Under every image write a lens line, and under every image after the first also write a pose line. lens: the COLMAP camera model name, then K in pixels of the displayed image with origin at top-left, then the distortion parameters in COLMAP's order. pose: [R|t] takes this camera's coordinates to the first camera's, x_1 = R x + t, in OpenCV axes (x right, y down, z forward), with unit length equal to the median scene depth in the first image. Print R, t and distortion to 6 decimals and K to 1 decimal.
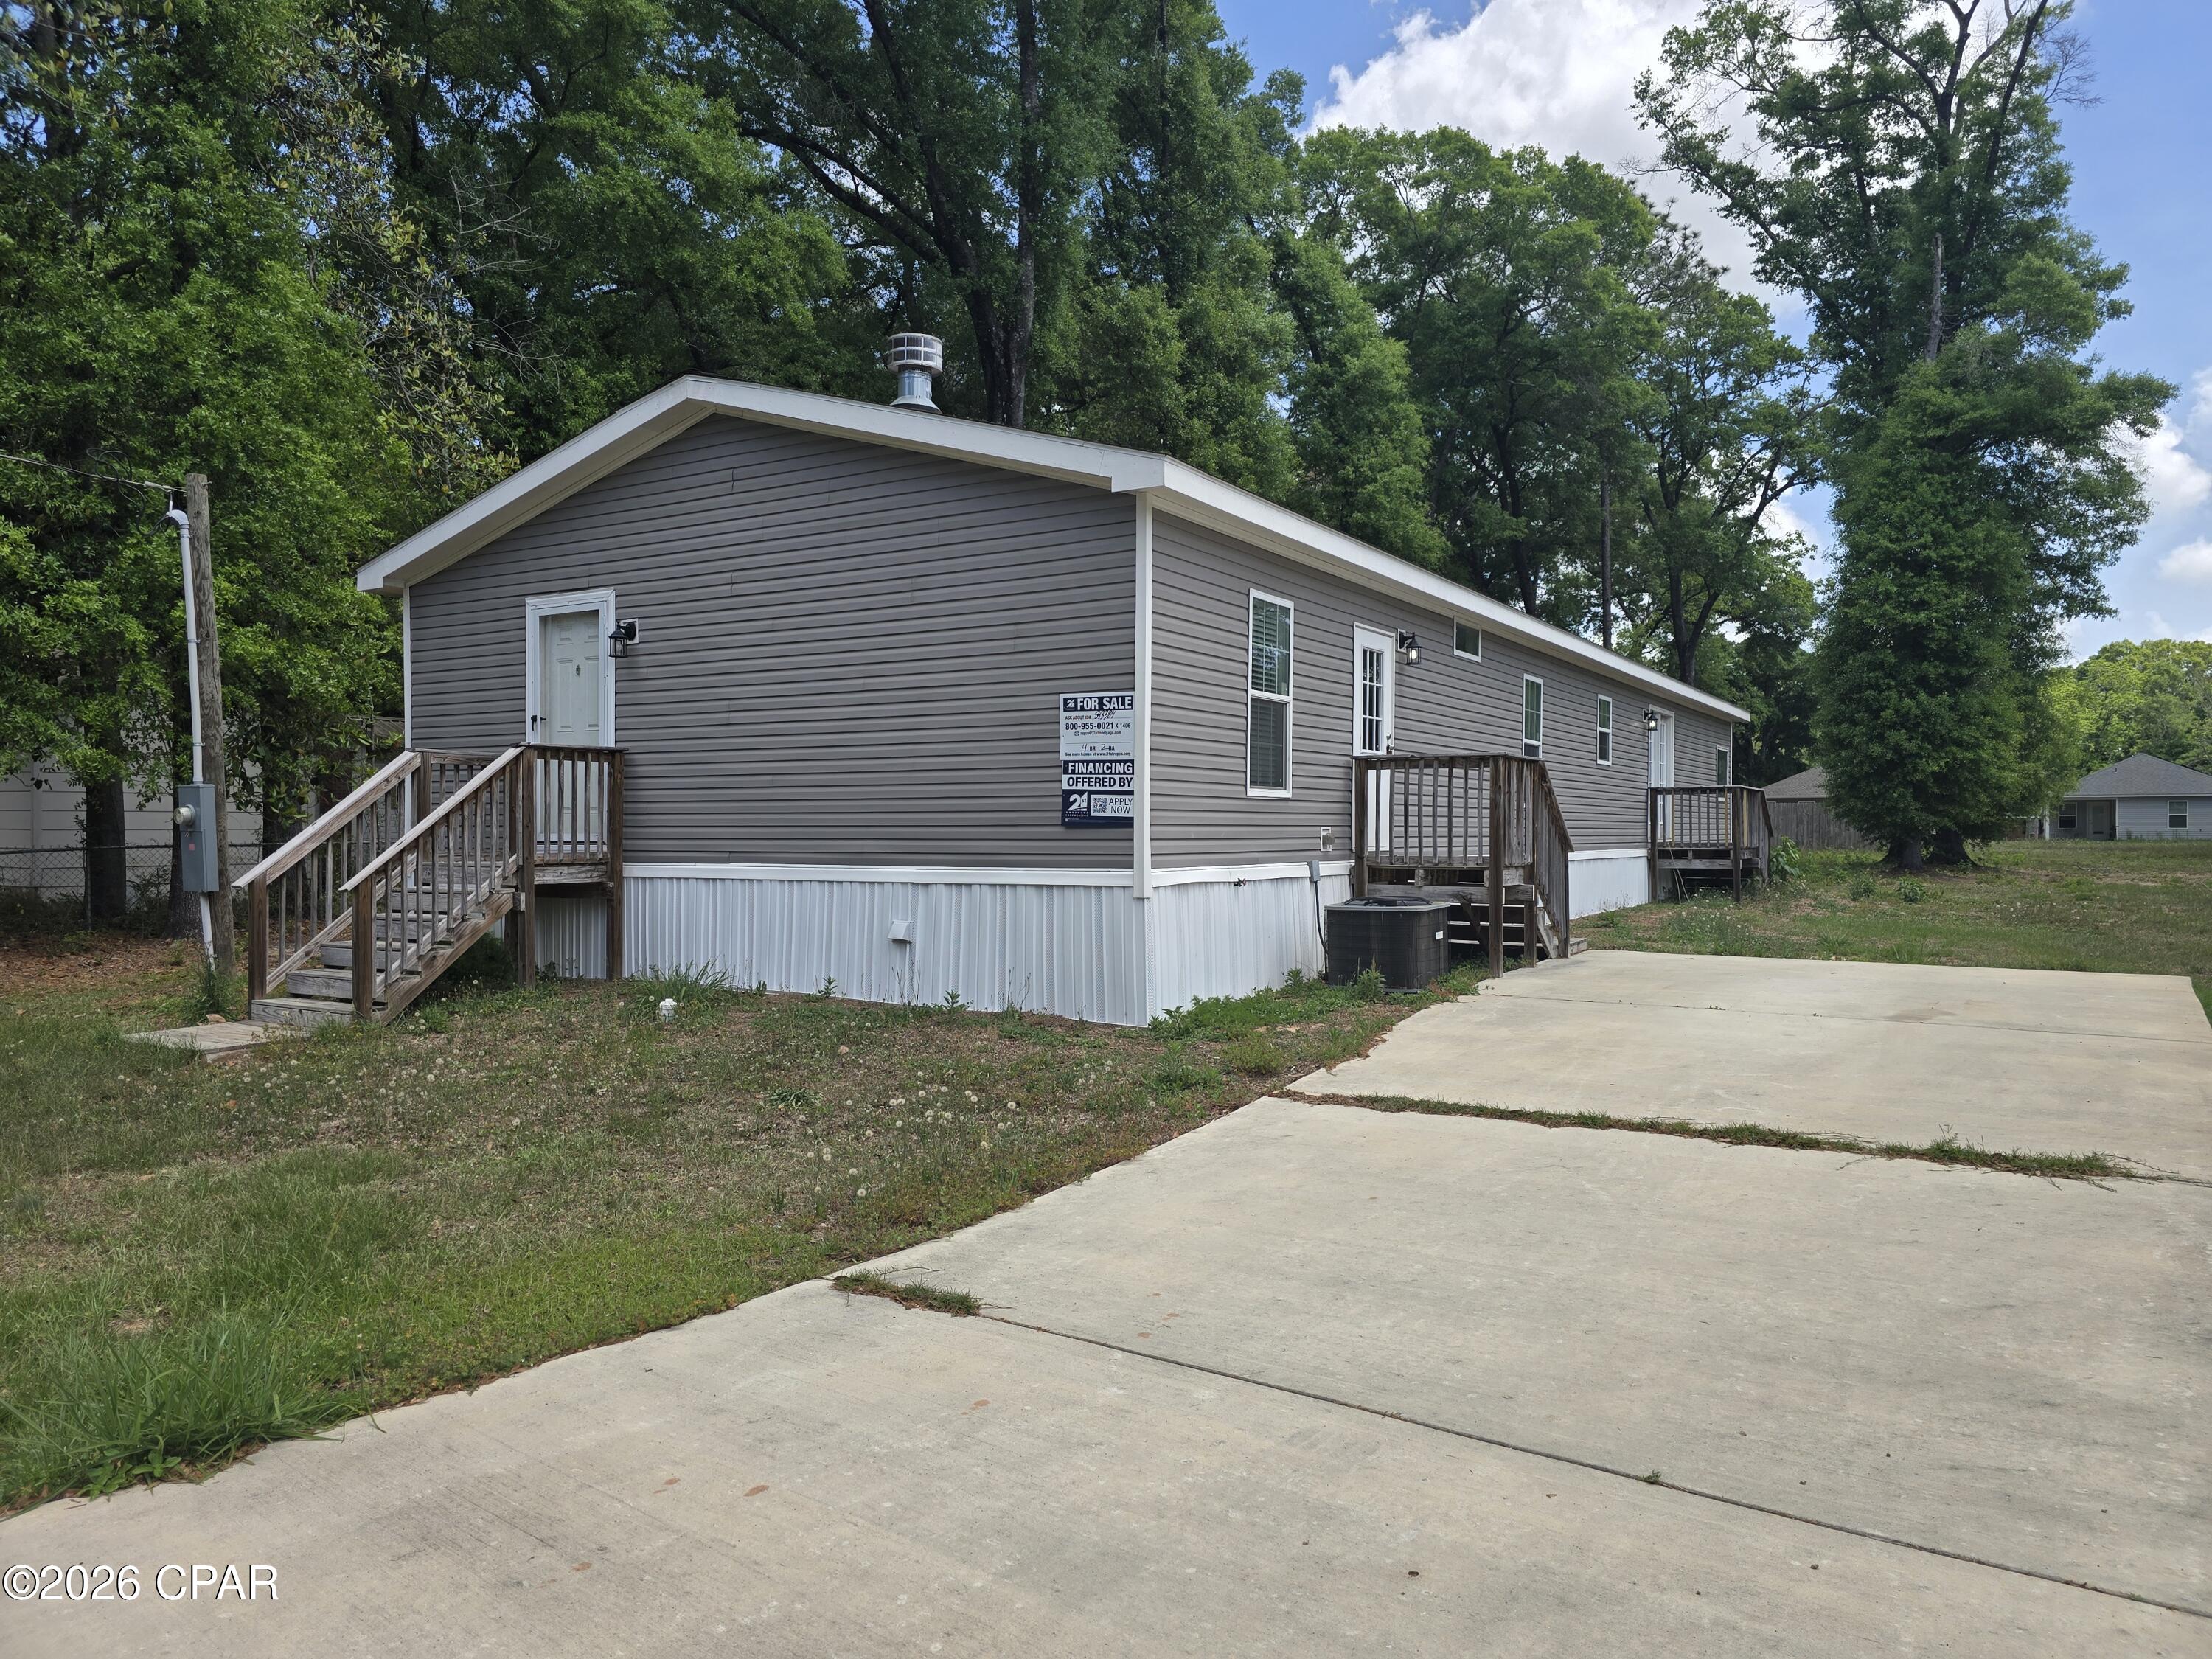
lens RADIAL K [[1473.5, 0, 1106.0], [0, 1473.5, 829.5], [0, 0, 1]] dist [0.060400, -0.050163]
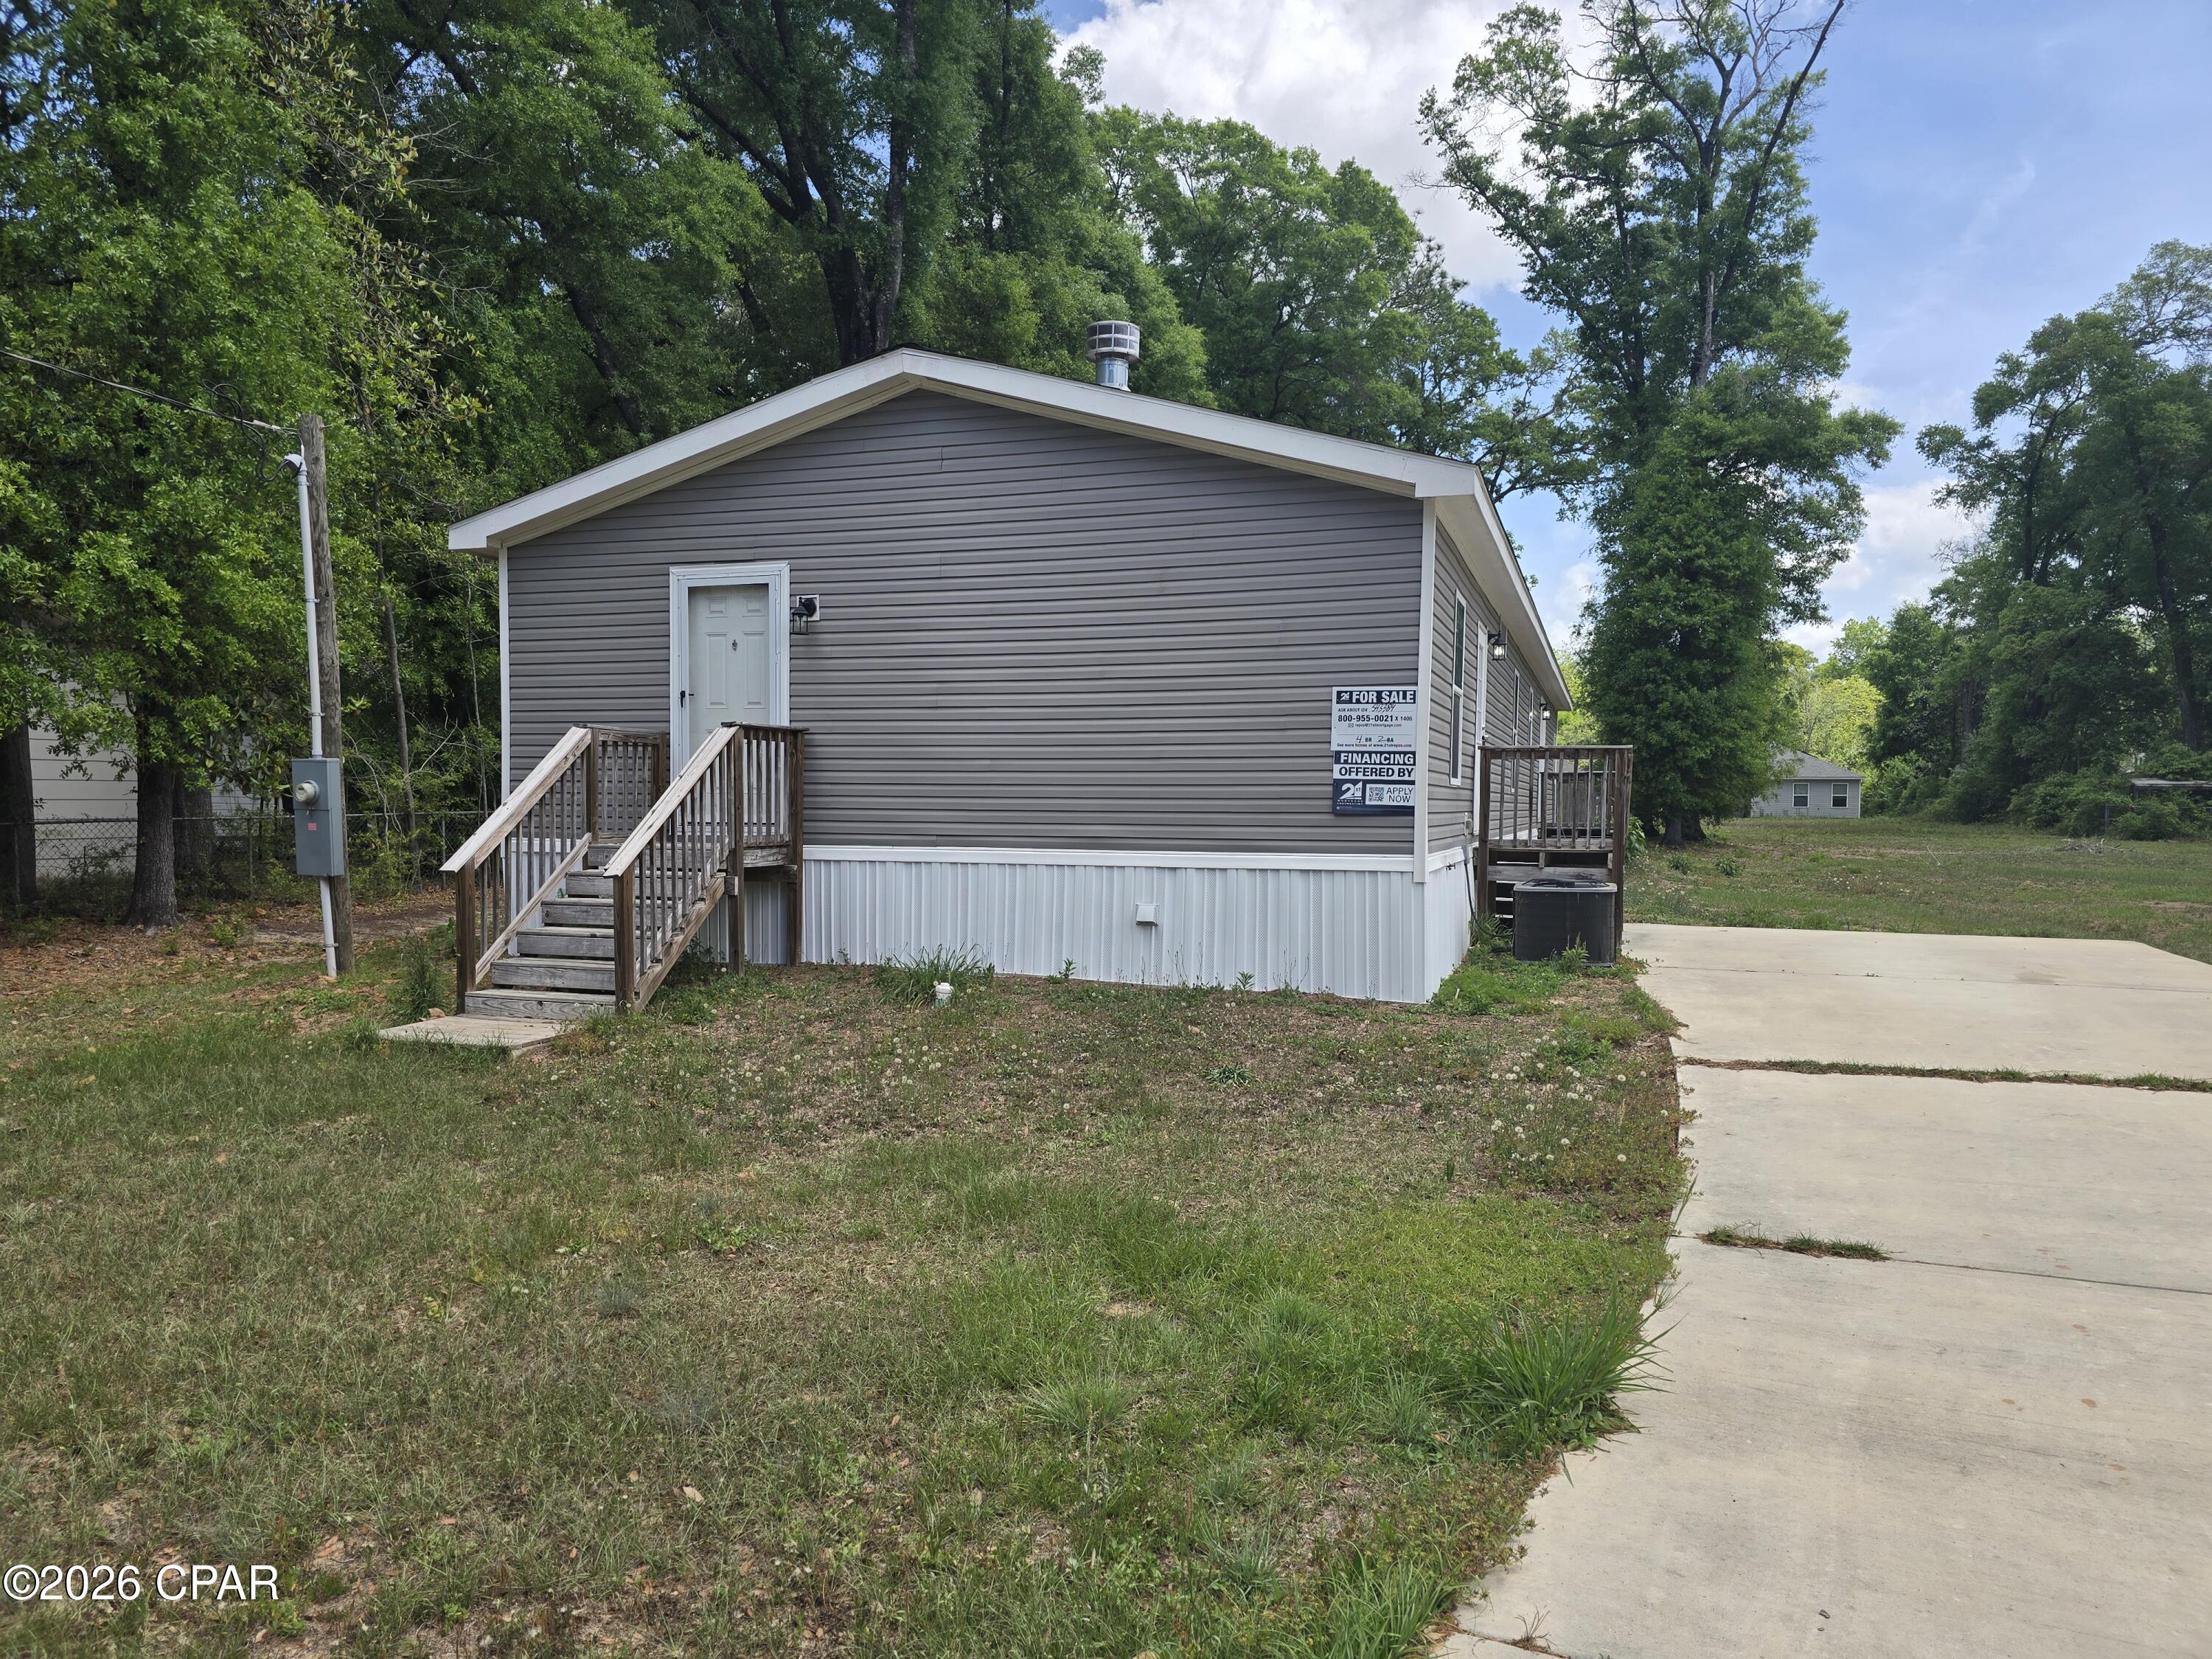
lens RADIAL K [[1480.9, 0, 1085.5], [0, 1480.9, 845.3], [0, 0, 1]] dist [0.055258, -0.044840]
pose [[0.977044, 0.001085, 0.213035, -0.137123], [-0.007523, 0.999539, 0.029414, -0.002997], [-0.212905, -0.030341, 0.976602, 0.001910]]
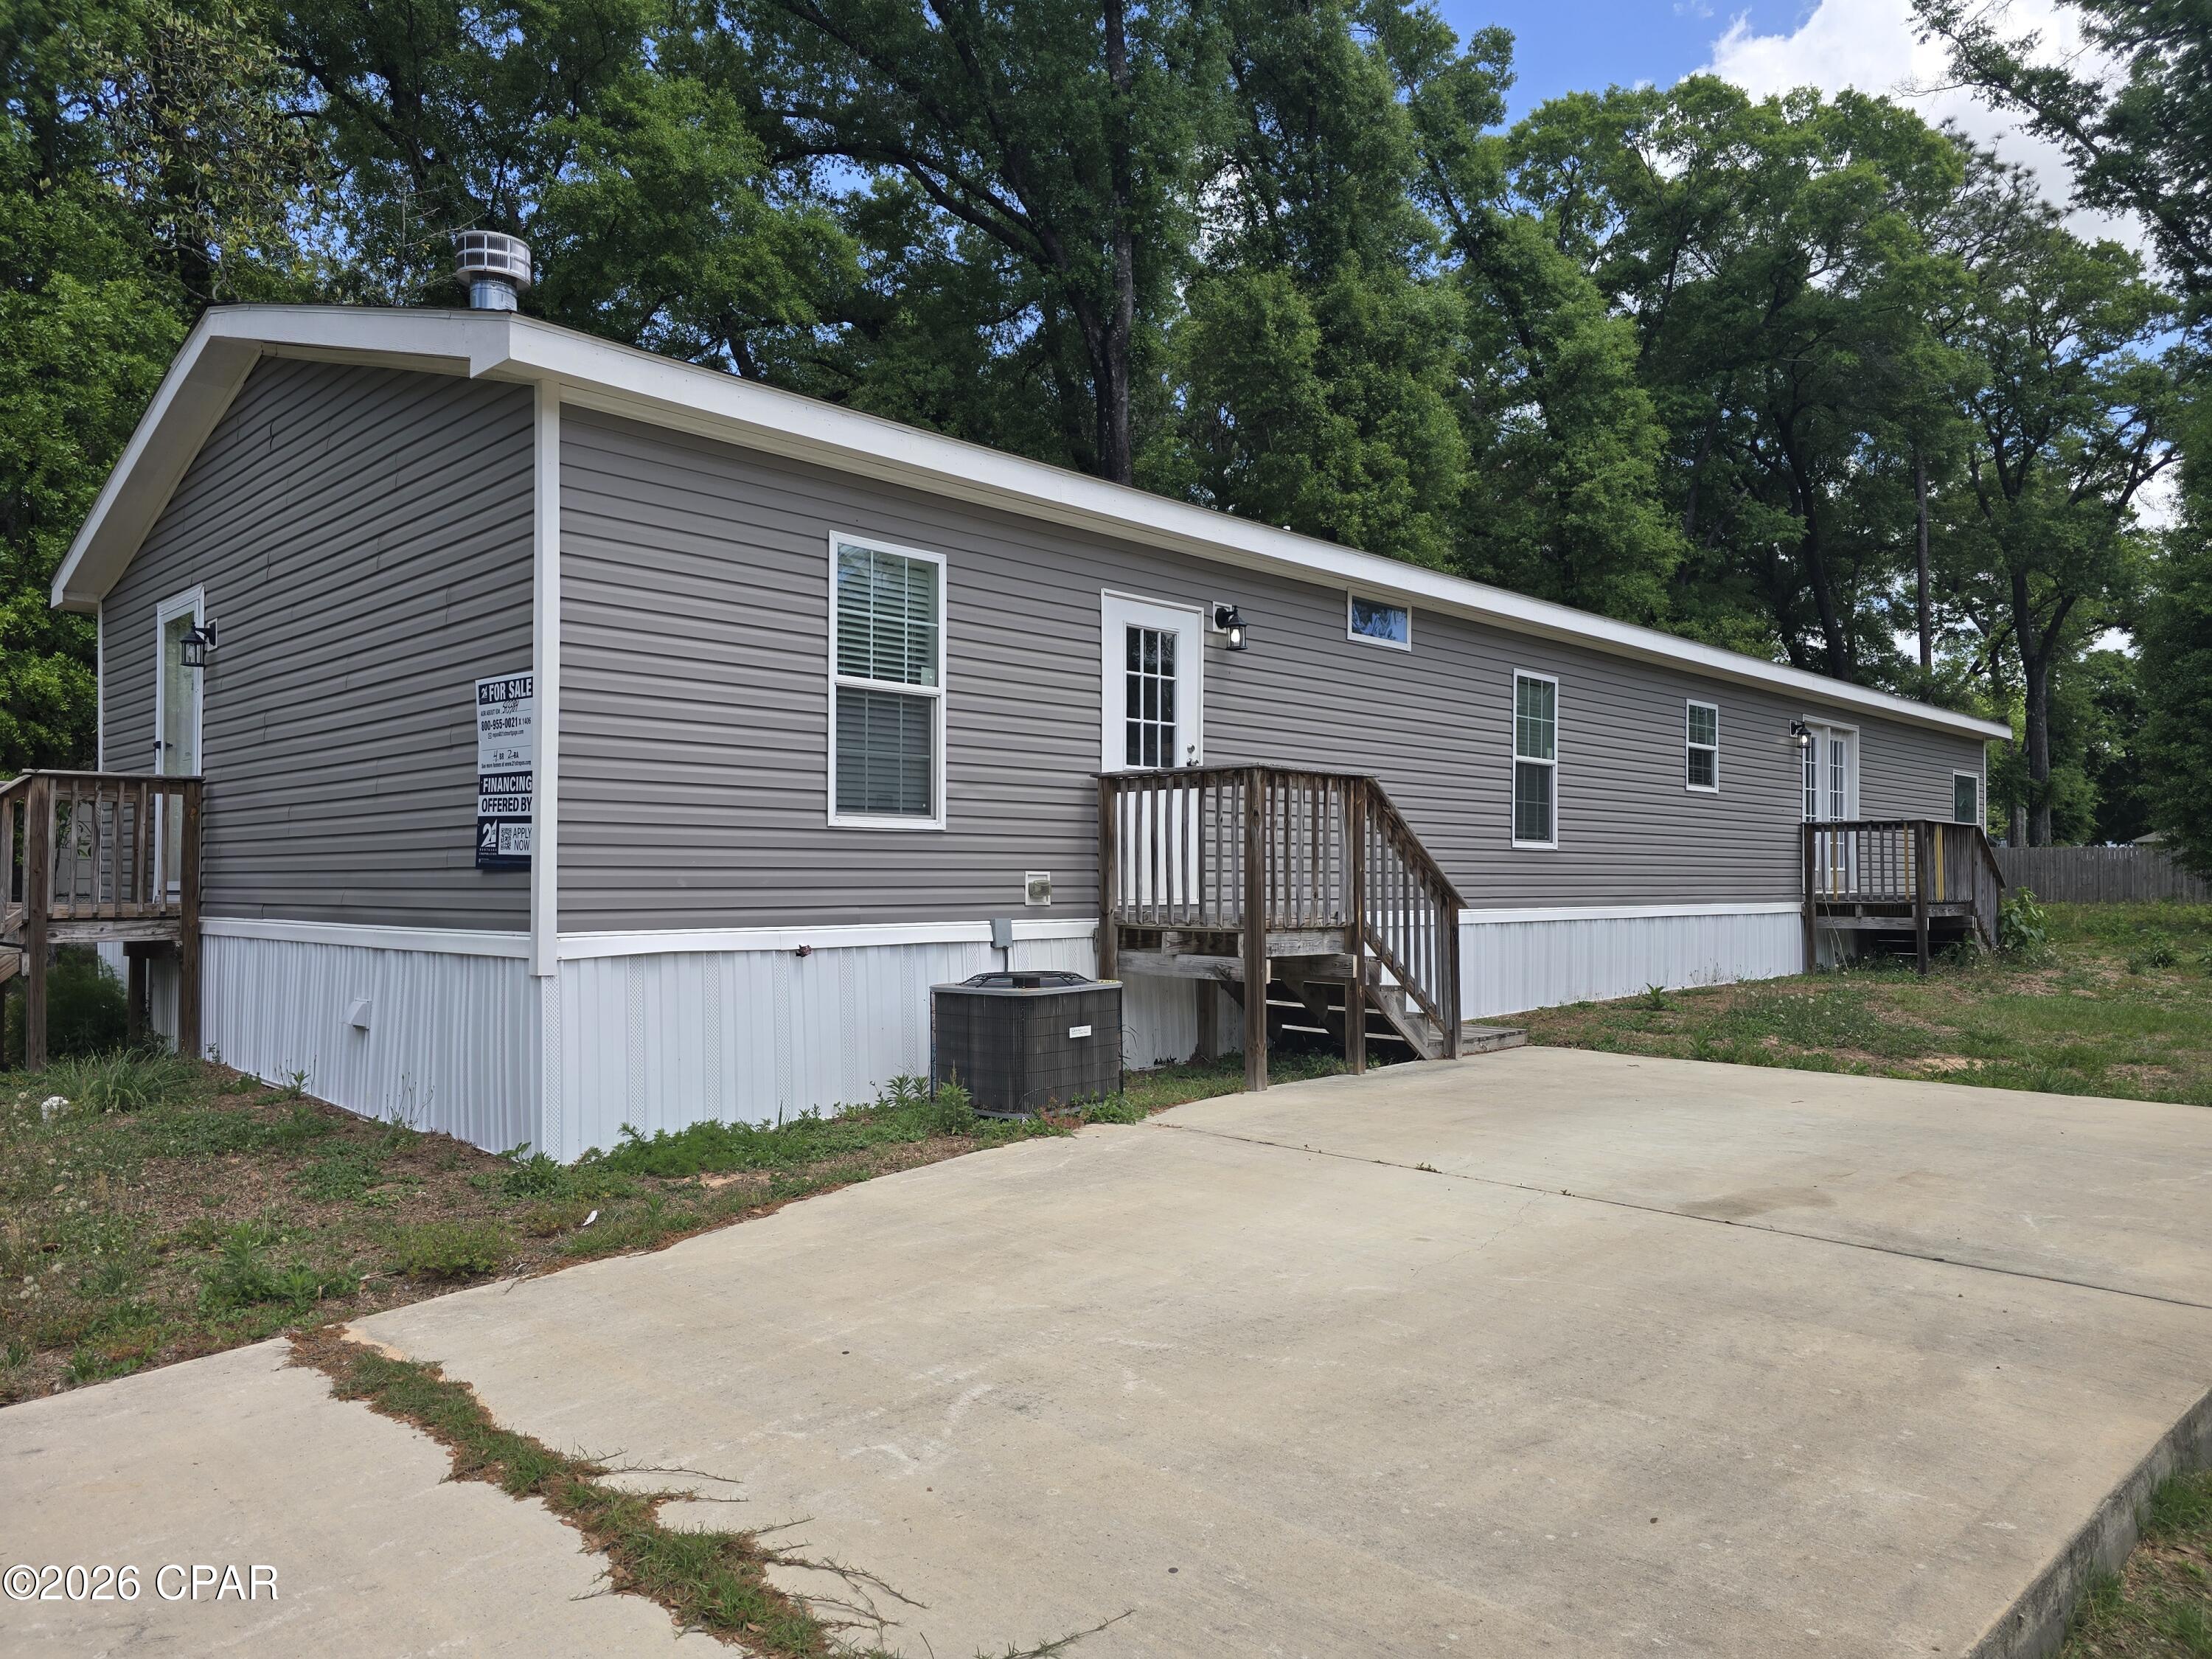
lens RADIAL K [[1473.5, 0, 1106.0], [0, 1473.5, 829.5], [0, 0, 1]] dist [0.060400, -0.050163]
pose [[0.973599, -0.008228, -0.228117, 0.135298], [0.000408, 0.999411, -0.034306, 0.001042], [0.228265, 0.033307, 0.973029, 0.122842]]
